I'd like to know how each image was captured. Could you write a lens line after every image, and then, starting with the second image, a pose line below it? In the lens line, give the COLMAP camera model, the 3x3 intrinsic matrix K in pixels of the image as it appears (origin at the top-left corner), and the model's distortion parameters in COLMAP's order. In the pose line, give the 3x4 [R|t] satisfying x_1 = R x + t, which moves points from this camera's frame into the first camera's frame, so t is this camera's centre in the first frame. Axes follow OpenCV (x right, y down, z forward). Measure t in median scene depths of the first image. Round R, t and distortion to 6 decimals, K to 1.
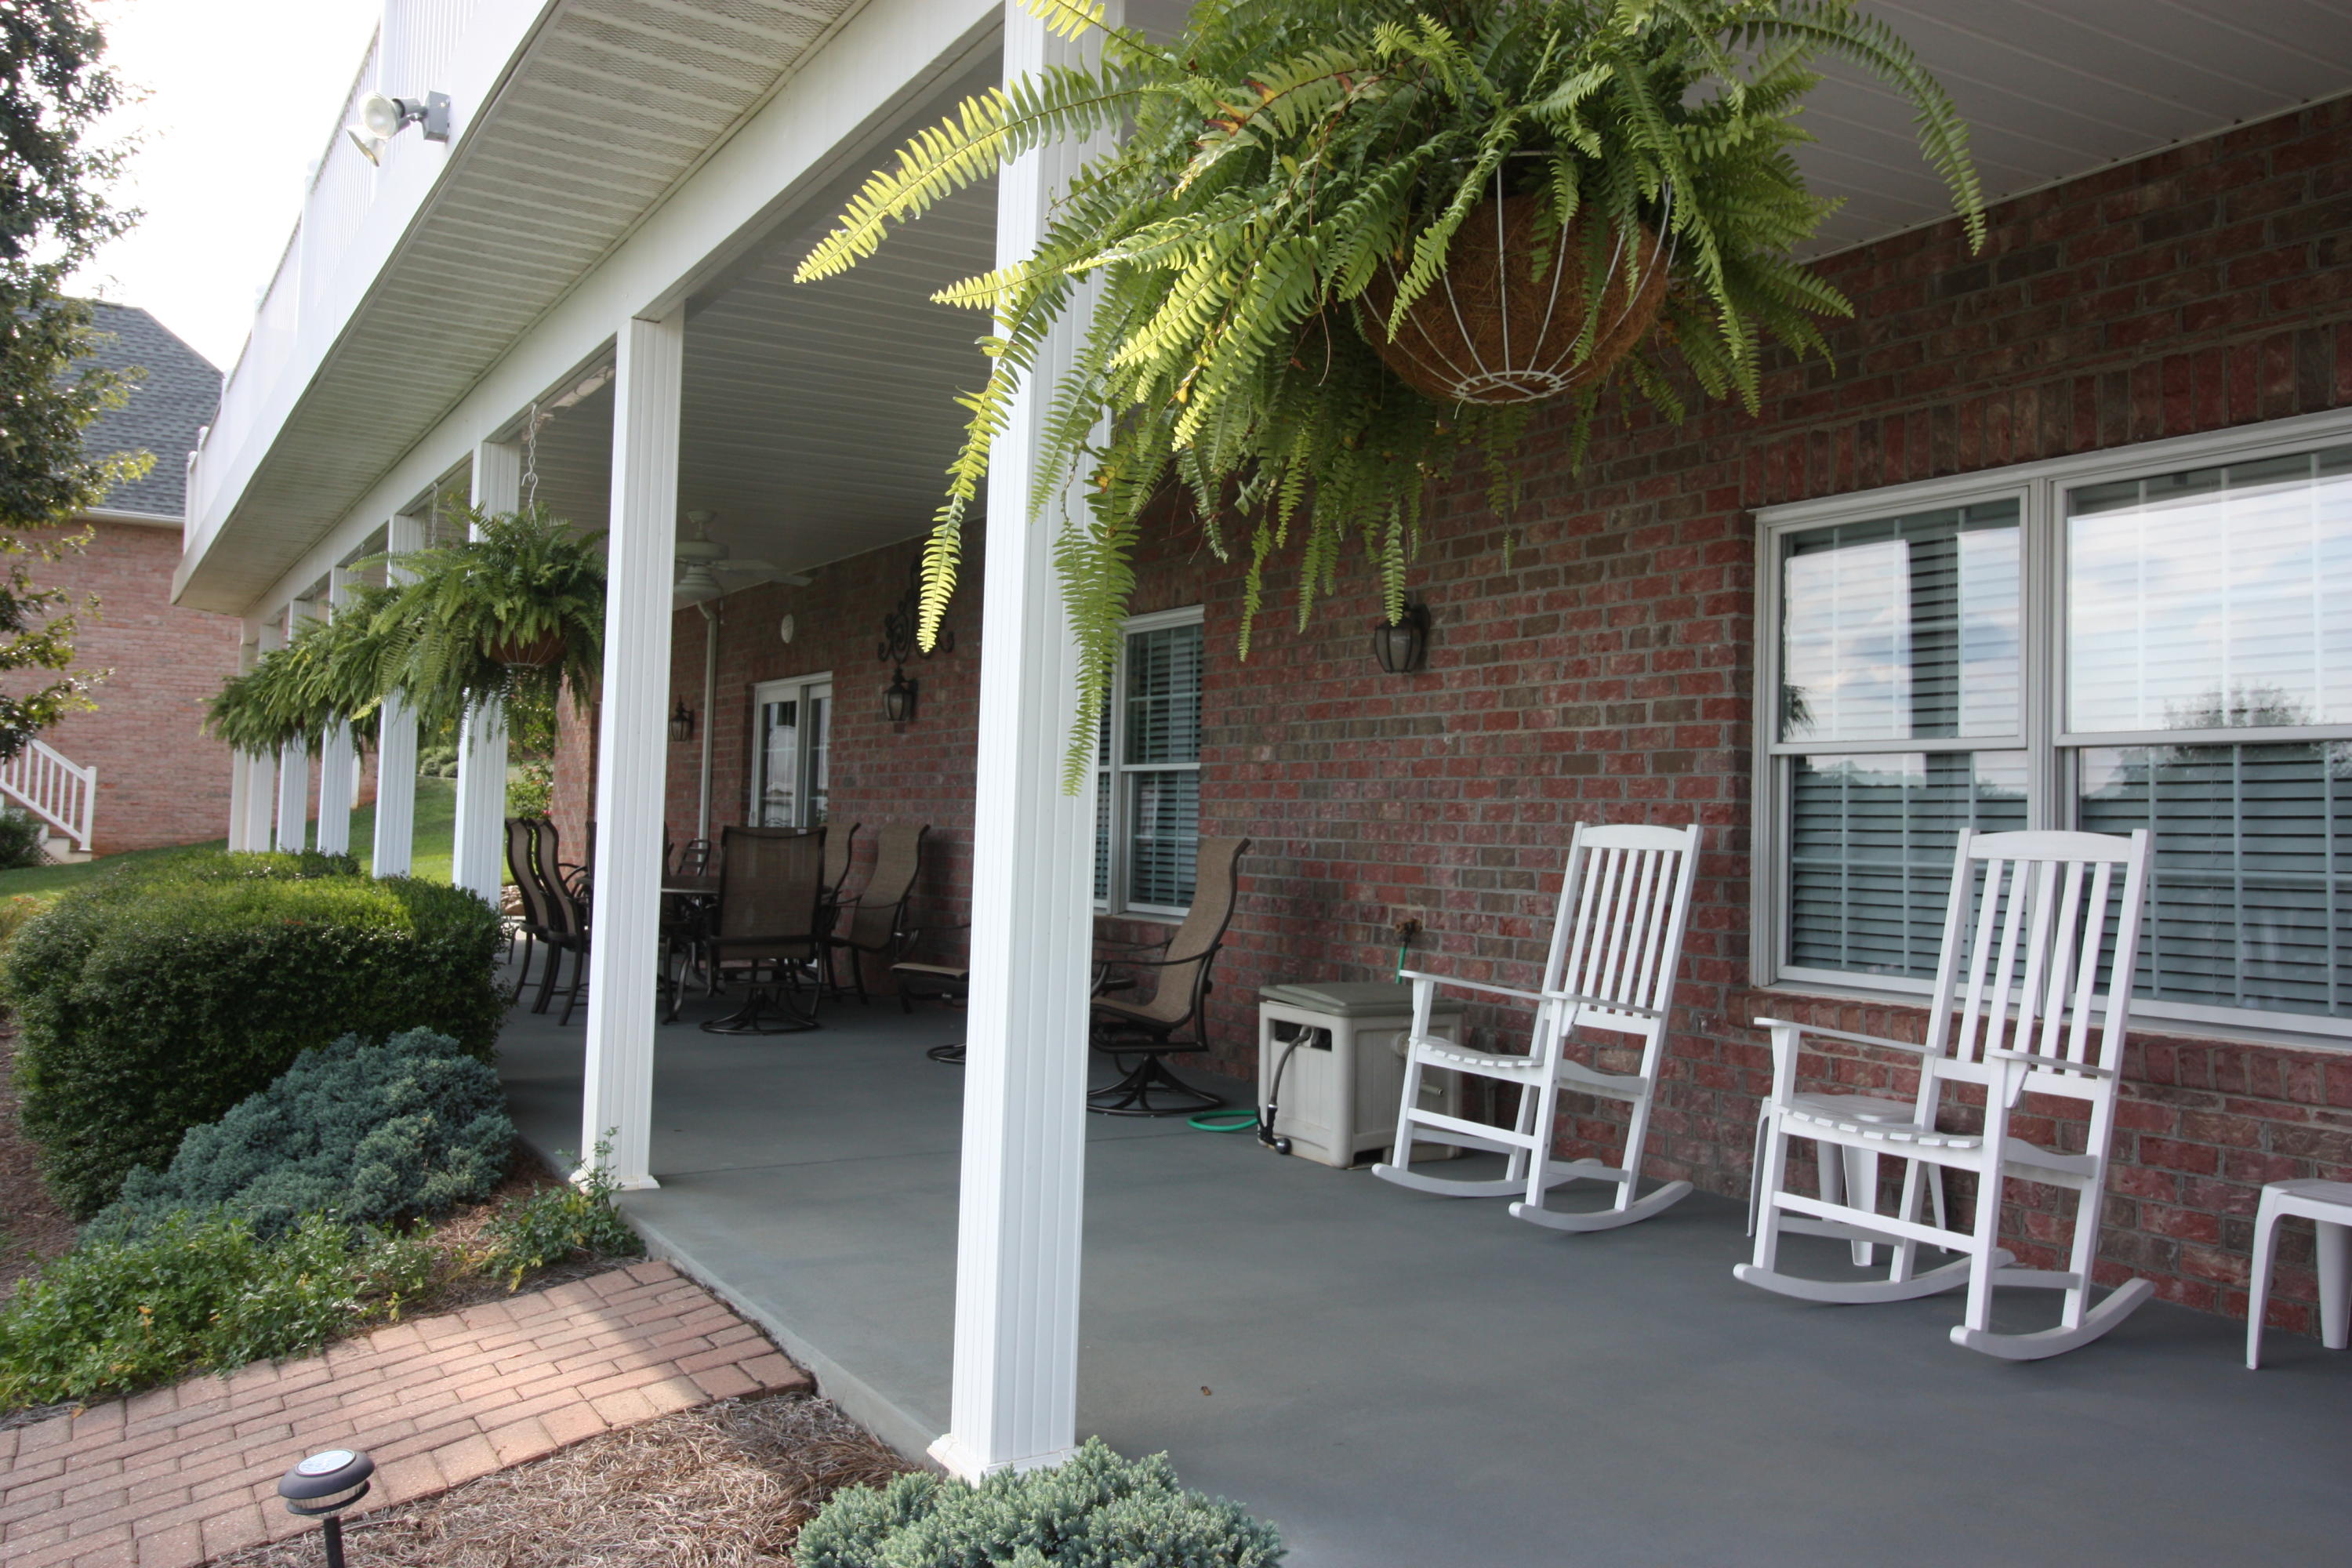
lens RADIAL K [[1807.2, 0, 1166.6], [0, 1807.2, 739.3], [0, 0, 1]] dist [0.042761, -0.001474]
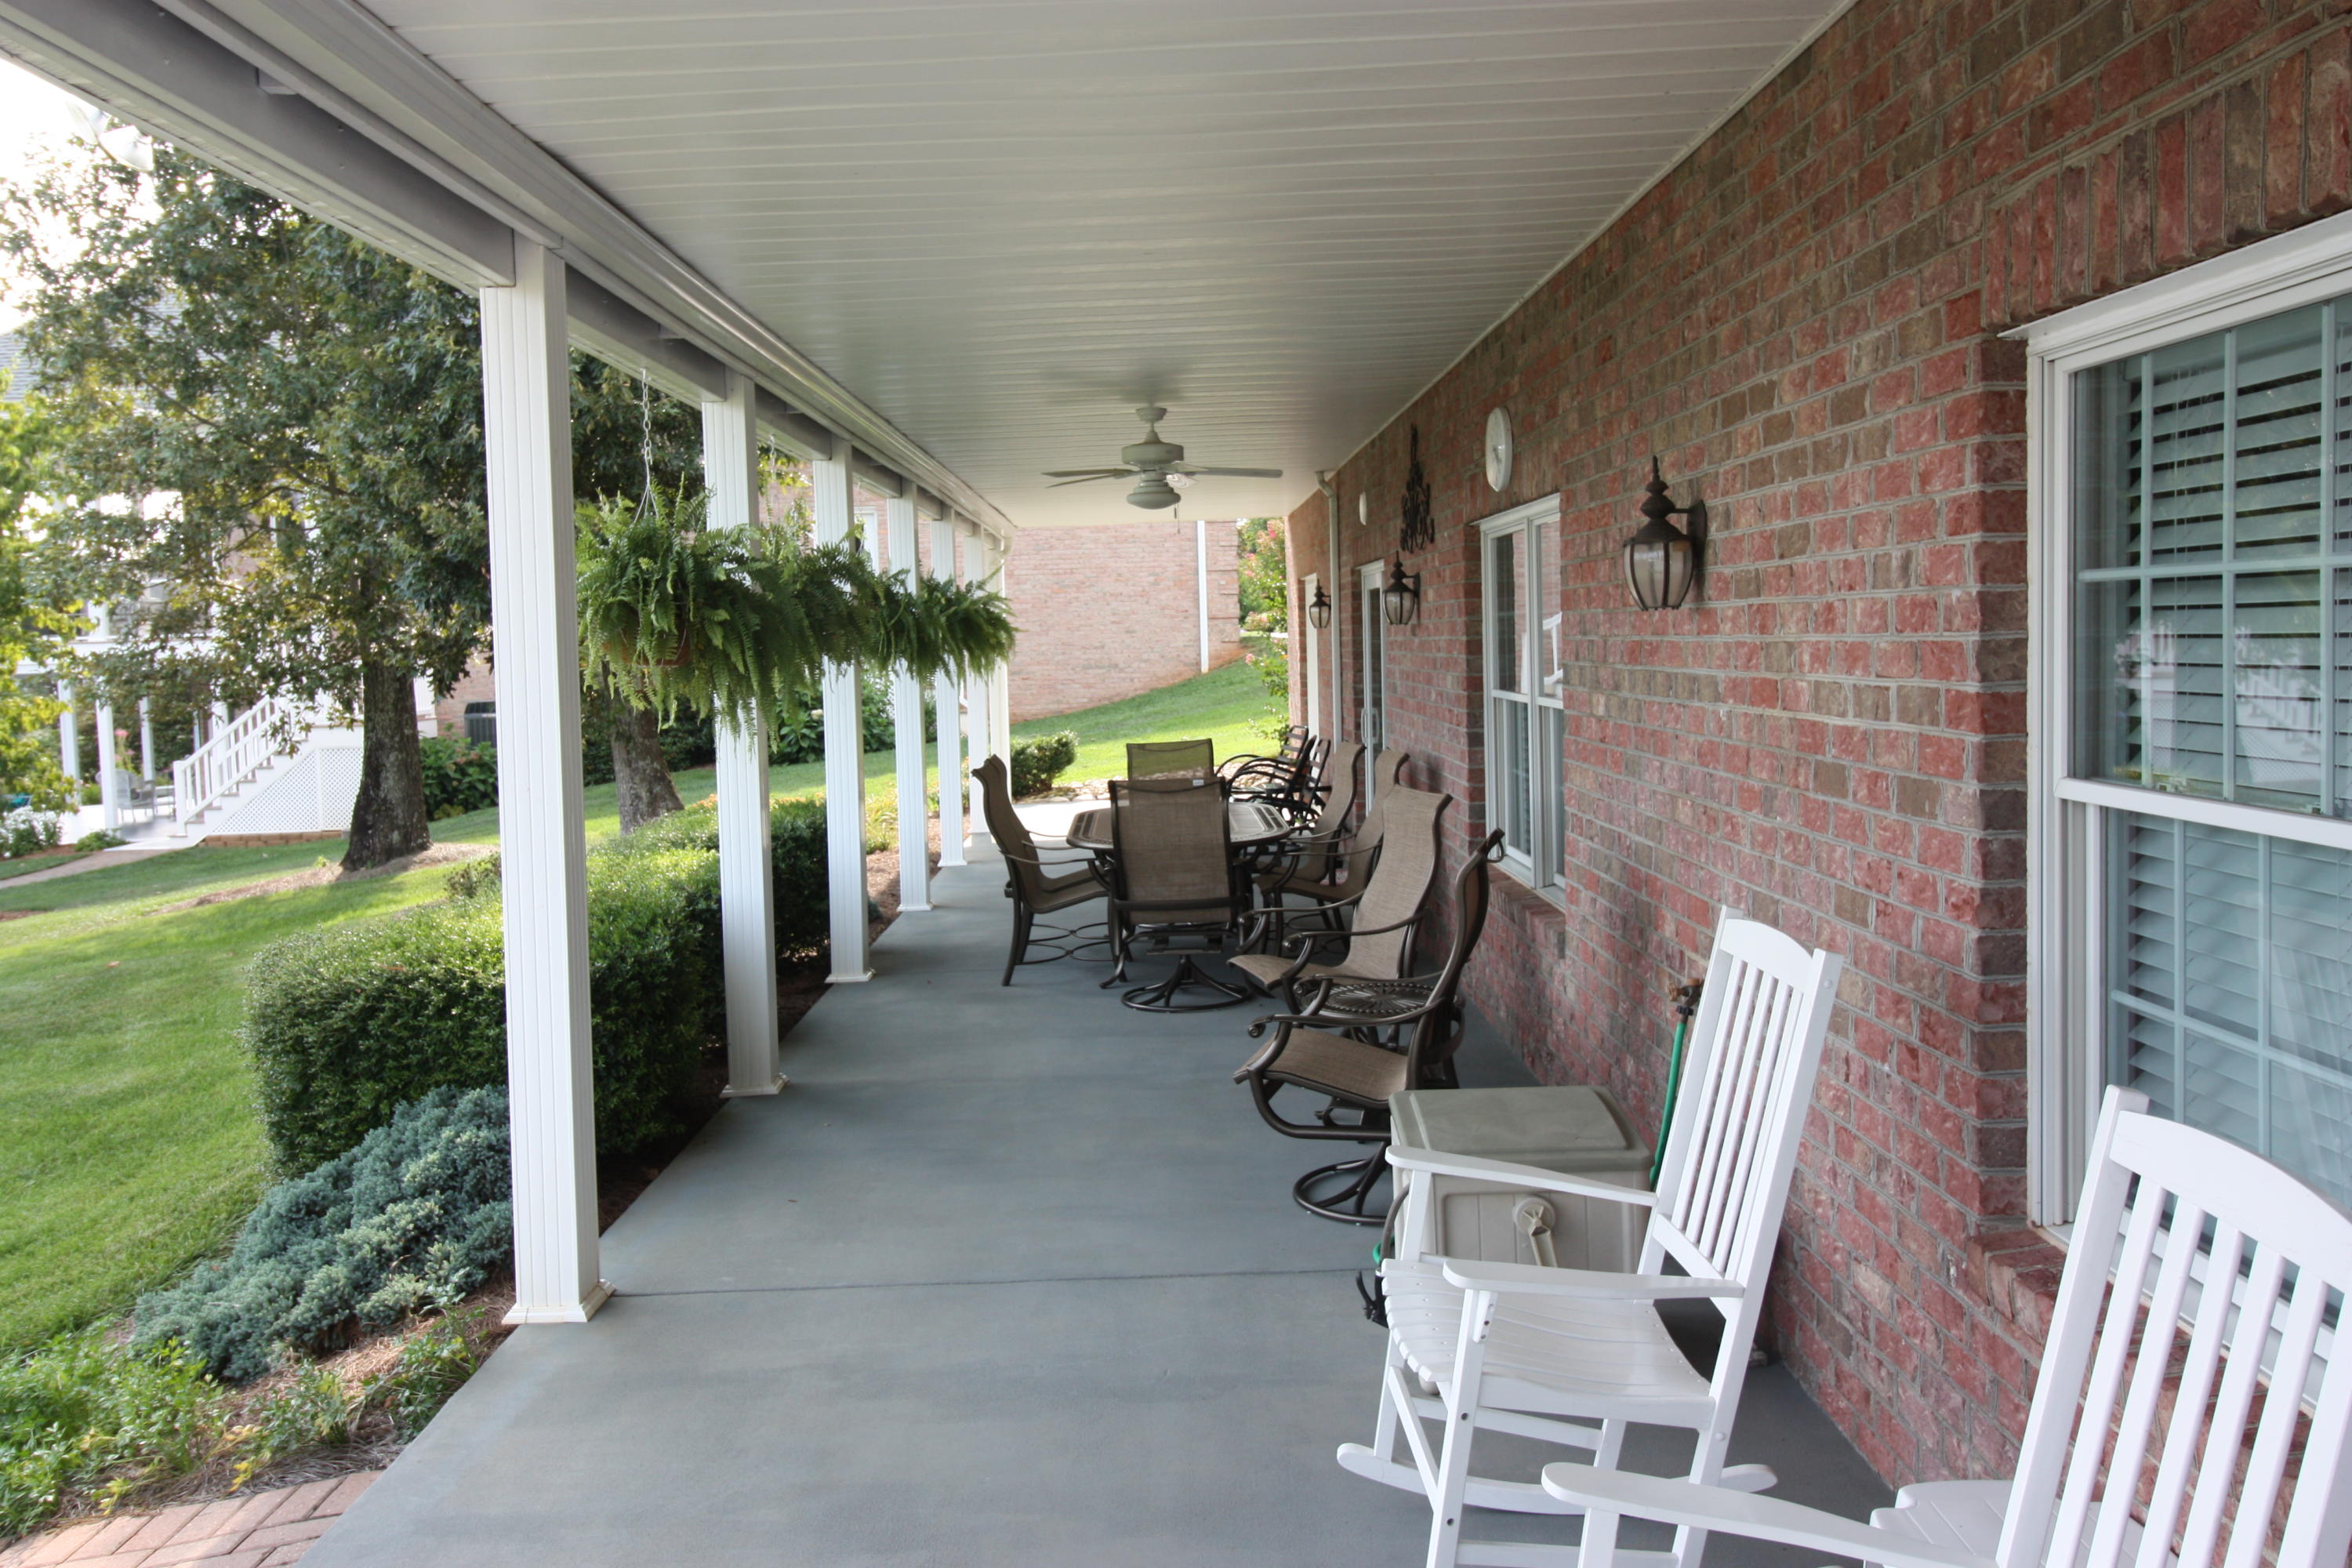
lens RADIAL K [[1807.2, 0, 1166.6], [0, 1807.2, 739.3], [0, 0, 1]] dist [0.042761, -0.001474]
pose [[0.856391, -0.021742, -0.515870, 0.365008], [0.076755, 0.993373, 0.085552, -0.070149], [0.510591, -0.112862, 0.852385, 0.395671]]
